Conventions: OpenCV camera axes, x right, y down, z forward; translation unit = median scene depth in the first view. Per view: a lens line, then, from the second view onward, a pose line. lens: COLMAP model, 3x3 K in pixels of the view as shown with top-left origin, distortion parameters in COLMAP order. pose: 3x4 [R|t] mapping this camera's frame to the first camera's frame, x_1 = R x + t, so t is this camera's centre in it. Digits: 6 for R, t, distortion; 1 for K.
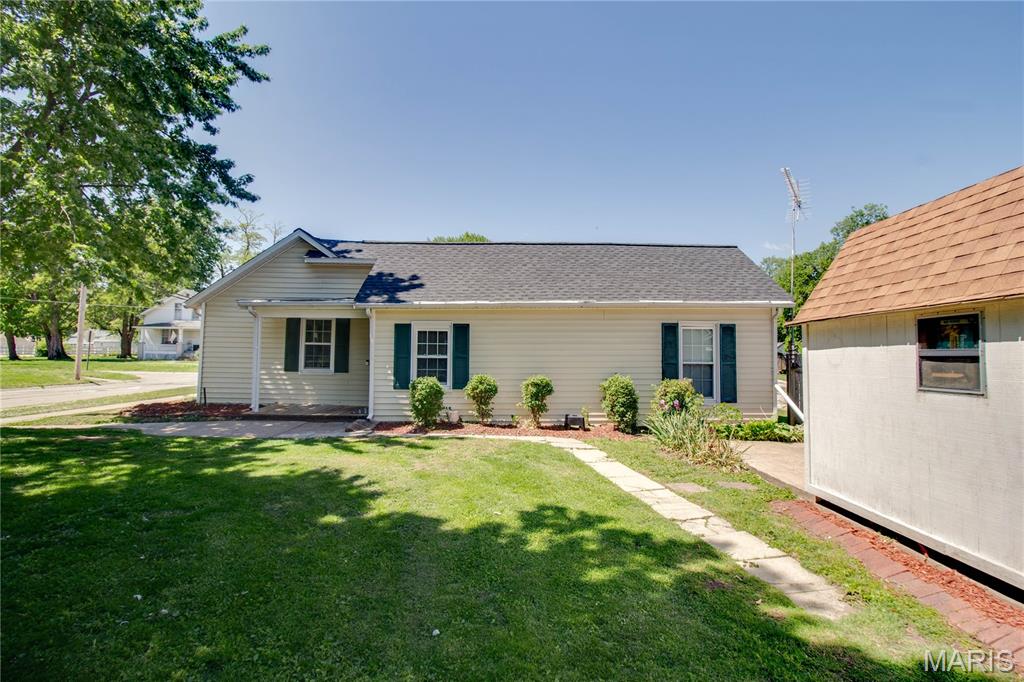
lens RADIAL K [[481.7, 0, 525.1], [0, 481.7, 329.1], [0, 0, 1]] dist [0.001503, -0.012882]
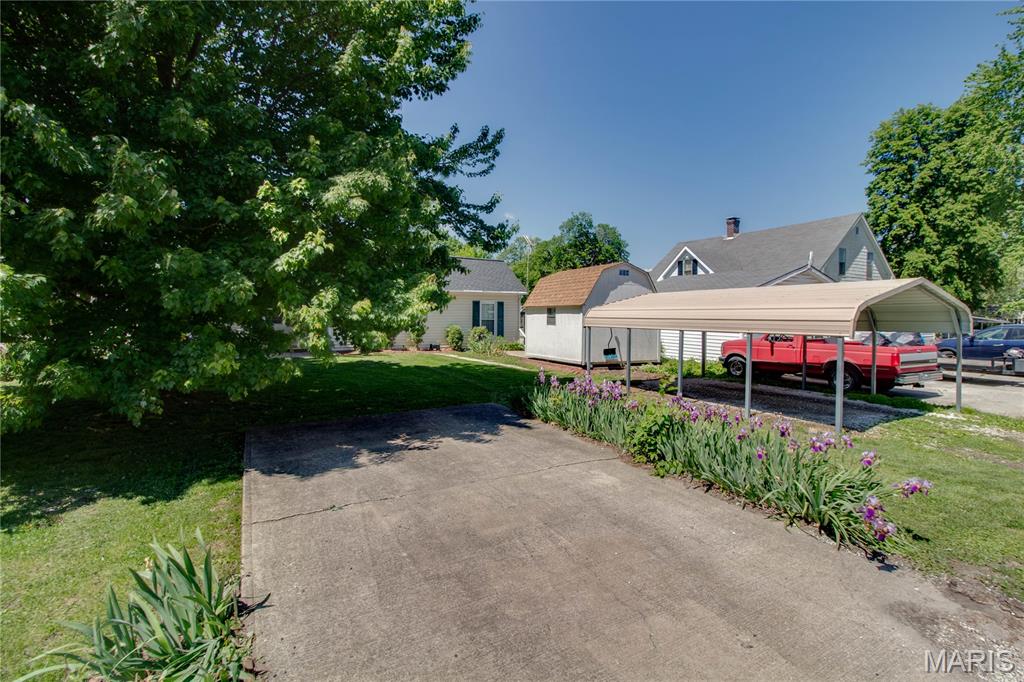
lens RADIAL K [[481.7, 0, 525.1], [0, 481.7, 329.1], [0, 0, 1]] dist [0.001503, -0.012882]
pose [[0.886363, -0.013680, 0.462790, -0.529366], [-0.026137, 0.996491, 0.079515, -0.066221], [-0.462254, -0.082575, 0.882895, -1.064532]]
